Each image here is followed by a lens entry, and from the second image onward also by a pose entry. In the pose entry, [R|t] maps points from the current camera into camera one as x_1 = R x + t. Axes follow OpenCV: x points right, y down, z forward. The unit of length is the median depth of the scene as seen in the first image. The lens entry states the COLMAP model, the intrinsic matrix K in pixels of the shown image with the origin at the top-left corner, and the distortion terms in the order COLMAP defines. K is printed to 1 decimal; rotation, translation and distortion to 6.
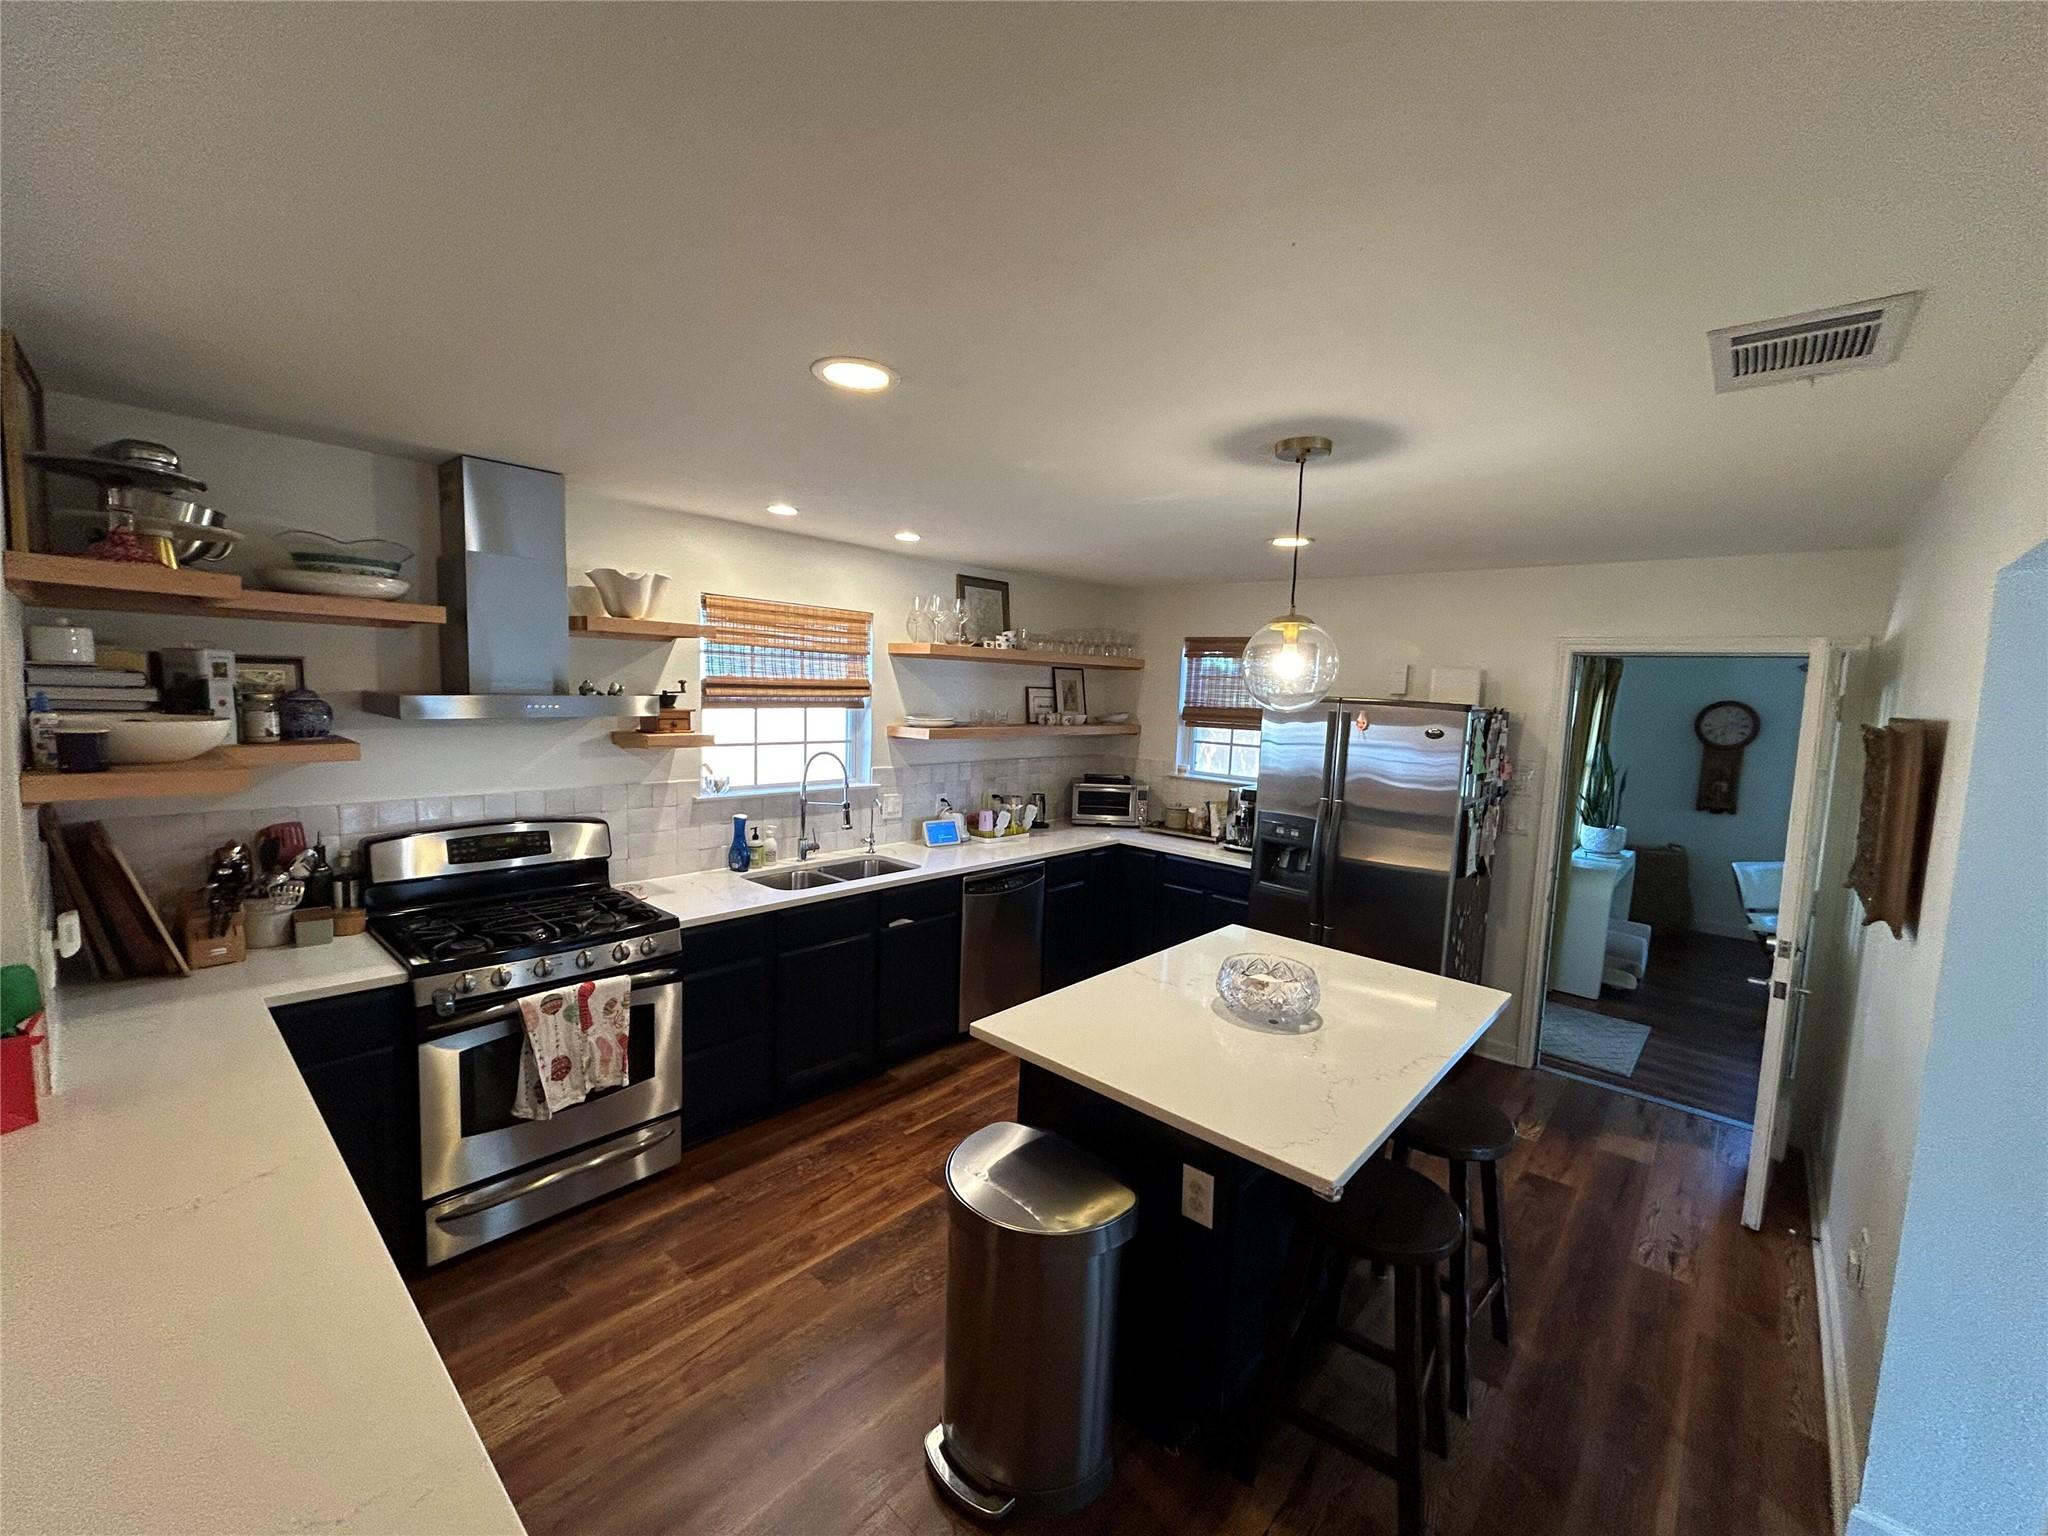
lens RADIAL K [[828.2, 0, 1024.0], [0, 828.2, 768.0], [0, 0, 1]] dist [-0.000399, -0.000057]
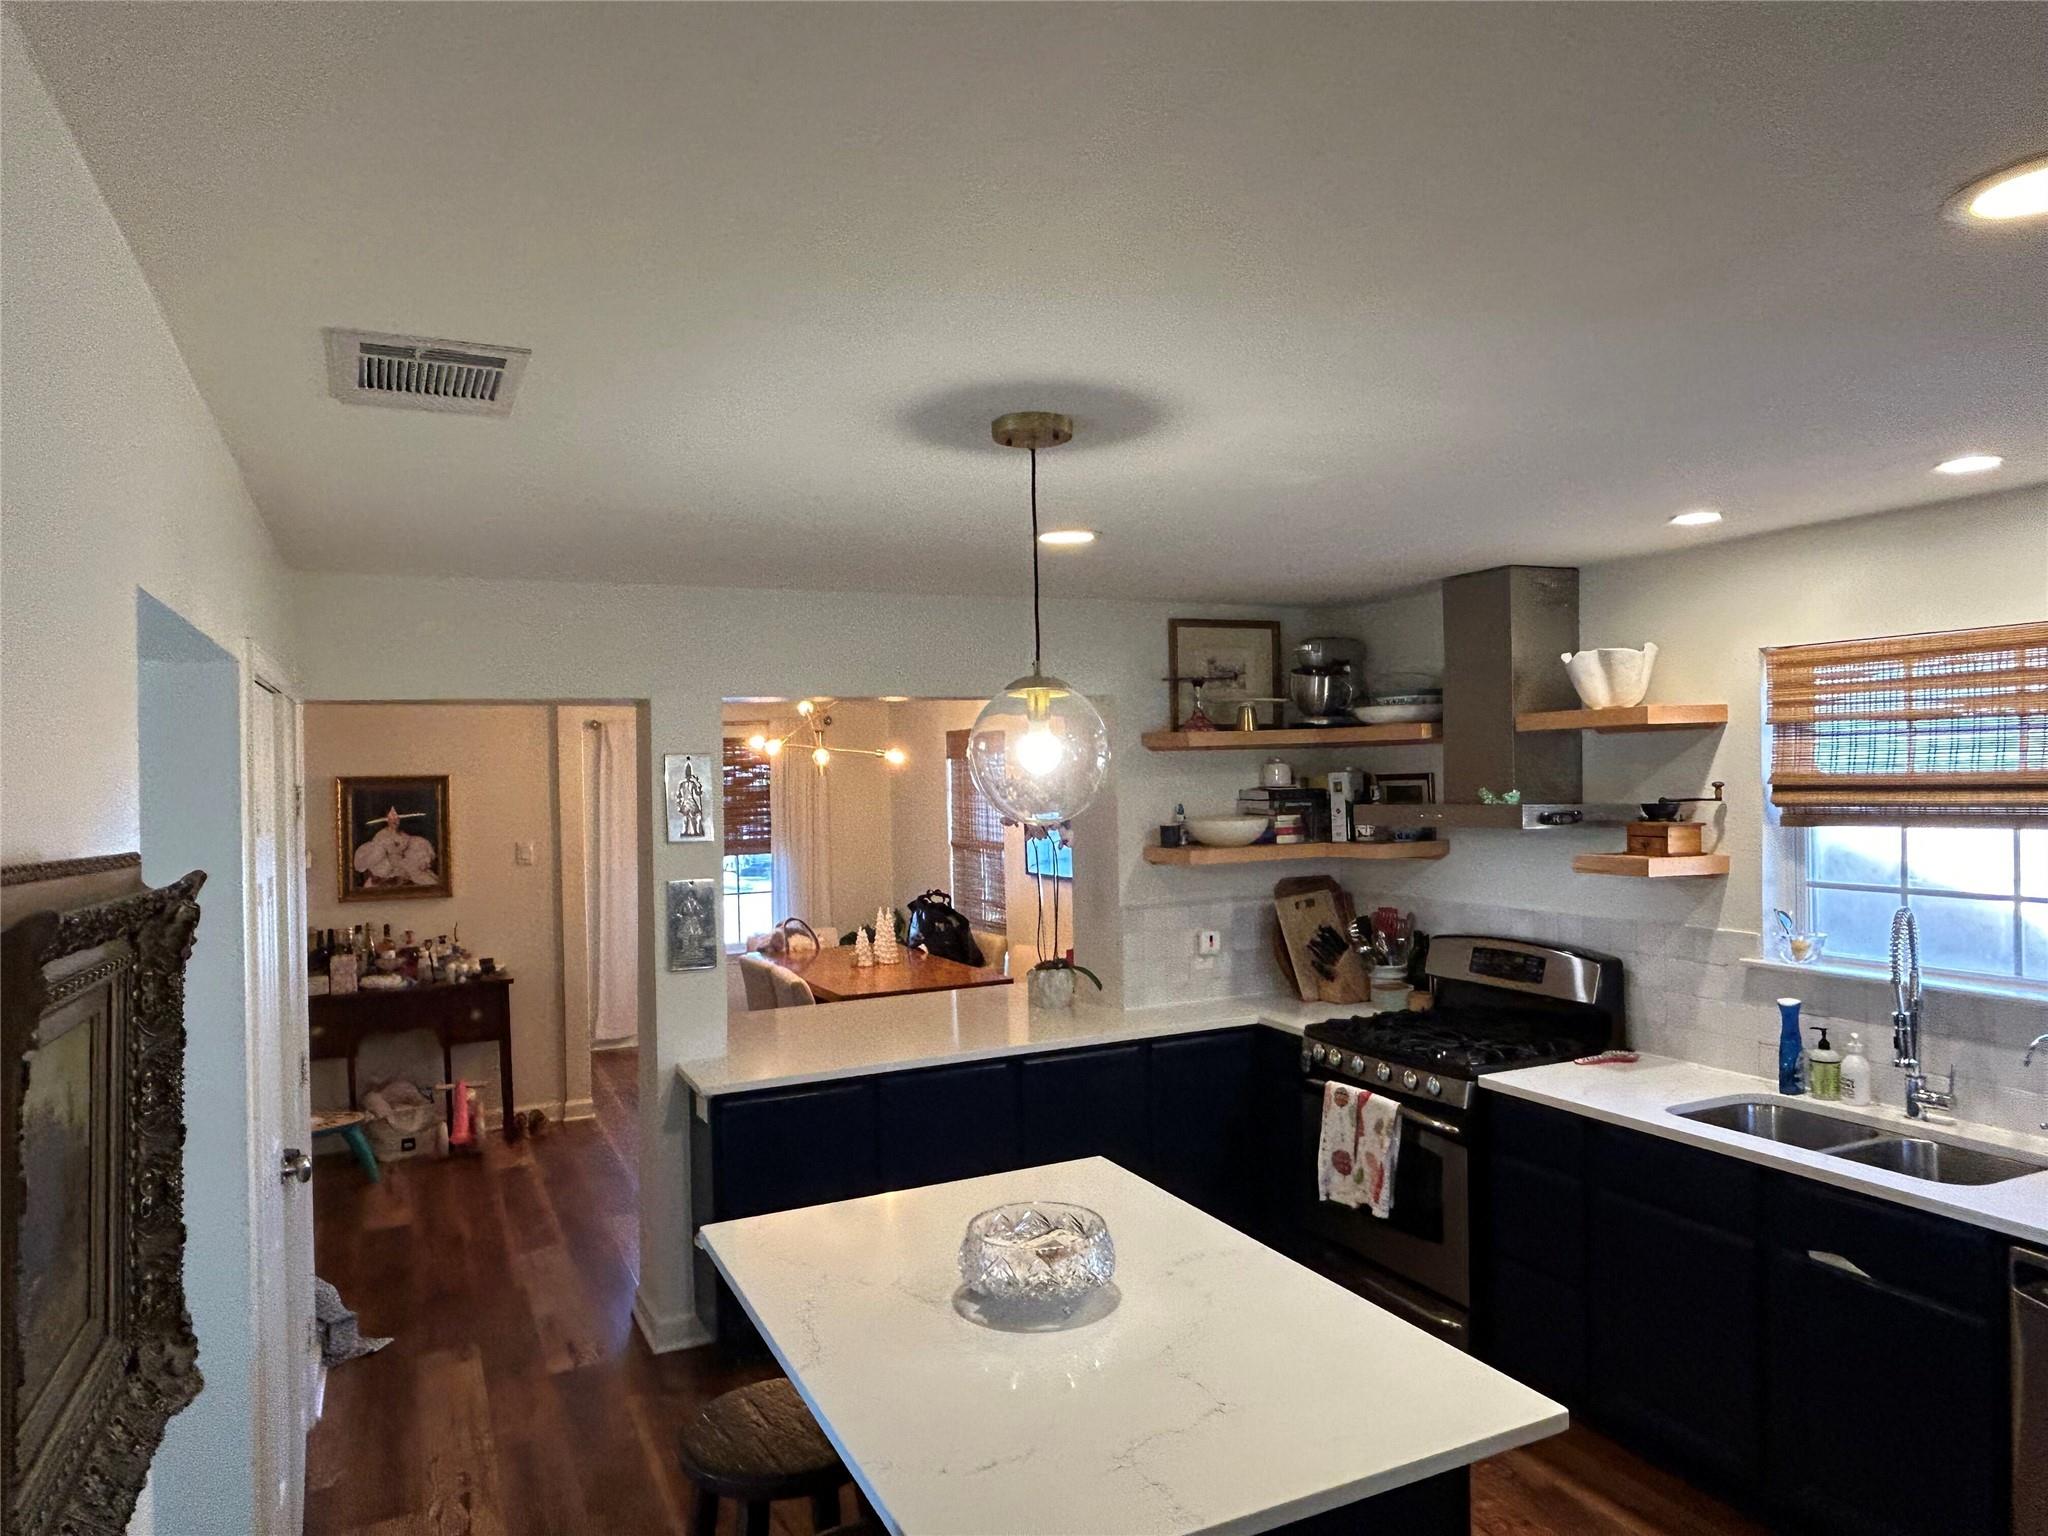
lens RADIAL K [[1327.2, 0, 1024.0], [0, 1327.2, 768.0], [0, 0, 1]] dist [0.000992, -0.000085]
pose [[-0.388094, -0.029934, -0.921134, 0.779565], [-0.081407, 0.996679, 0.001909, -0.068742], [0.918018, 0.075728, -0.389242, 0.848754]]
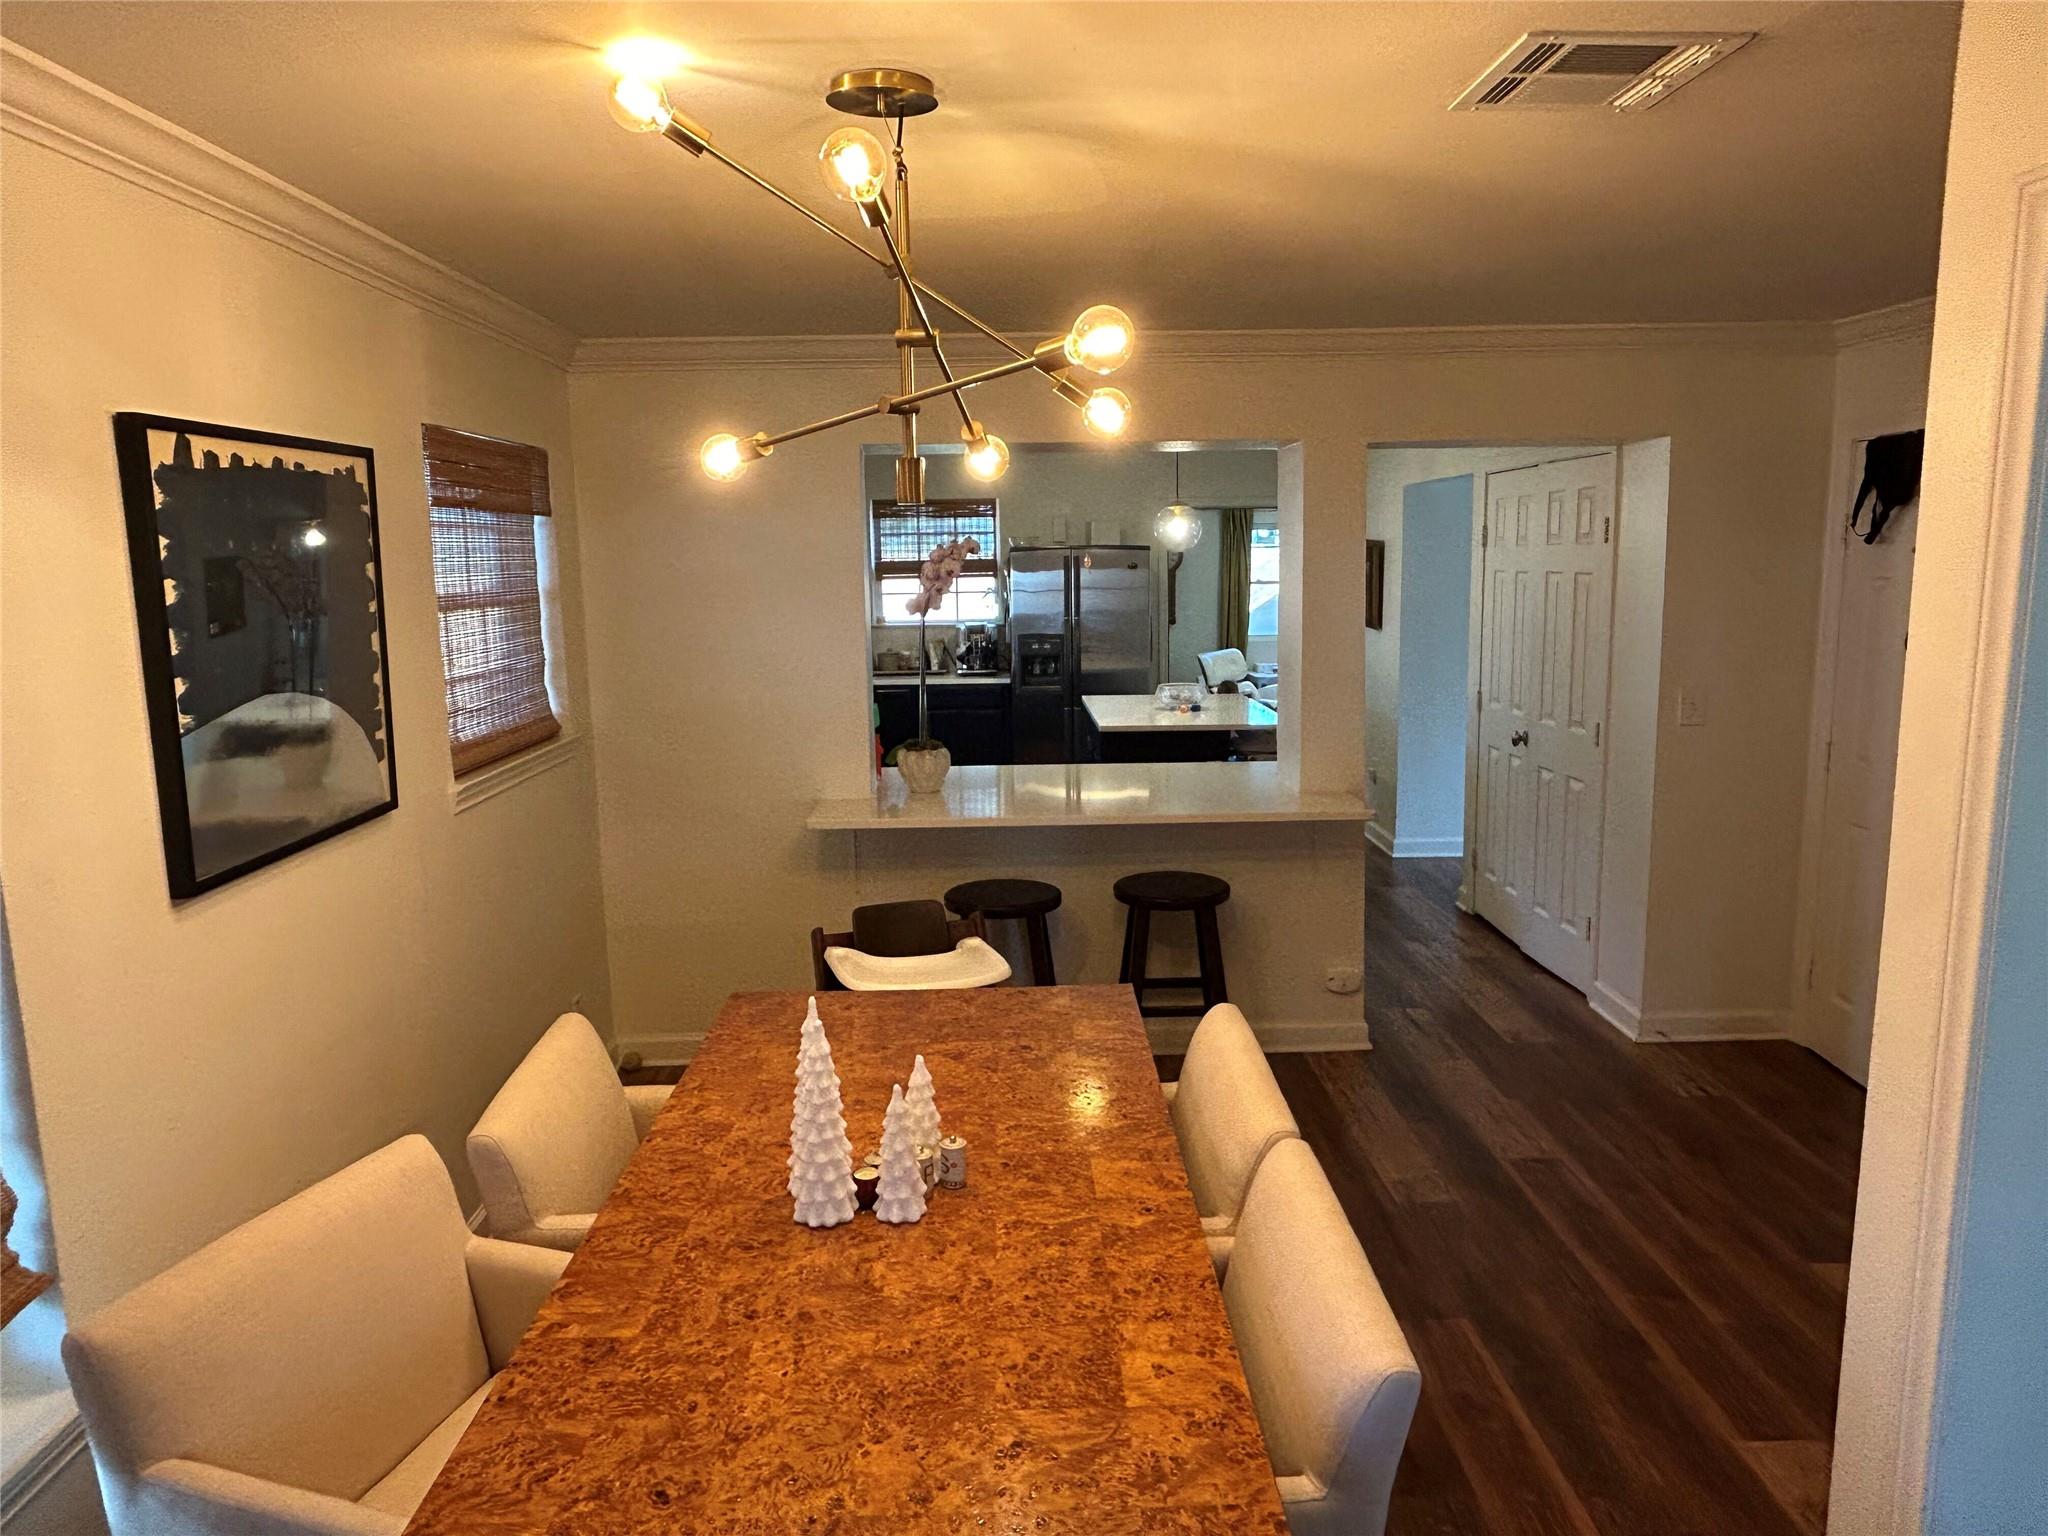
lens RADIAL K [[1327.2, 0, 1024.0], [0, 1327.2, 768.0], [0, 0, 1]] dist [0.000992, -0.000085]
pose [[0.725936, -0.162836, 0.668208, -1.279808], [0.112960, 0.986603, 0.117708, 0.014398], [-0.678423, -0.009968, 0.734604, -0.632255]]
